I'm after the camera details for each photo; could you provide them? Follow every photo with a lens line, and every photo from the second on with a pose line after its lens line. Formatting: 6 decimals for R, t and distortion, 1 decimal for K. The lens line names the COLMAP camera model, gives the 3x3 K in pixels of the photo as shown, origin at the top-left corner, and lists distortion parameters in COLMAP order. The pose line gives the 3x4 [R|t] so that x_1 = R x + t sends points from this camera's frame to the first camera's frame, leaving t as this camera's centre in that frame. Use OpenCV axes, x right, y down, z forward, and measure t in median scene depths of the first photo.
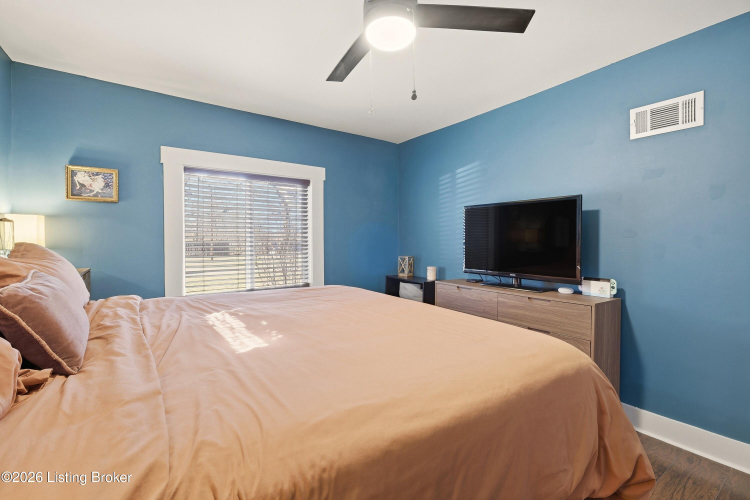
lens RADIAL K [[335.0, 0, 373.3], [0, 335.0, 241.0], [0, 0, 1]] dist [-0.001464, -0.000489]
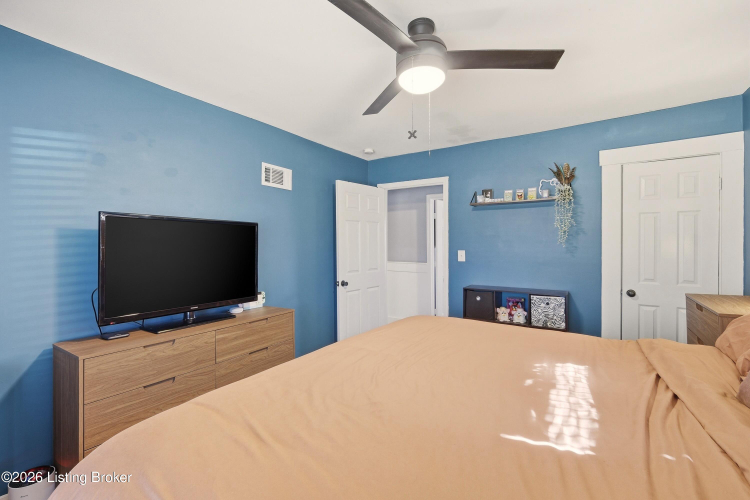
lens RADIAL K [[335.0, 0, 373.3], [0, 335.0, 241.0], [0, 0, 1]] dist [-0.001464, -0.000489]
pose [[-0.399909, 0.010332, 0.916496, -0.626830], [0.003329, 0.999946, -0.009820, -0.064408], [-0.916549, -0.000876, -0.399922, 1.130308]]
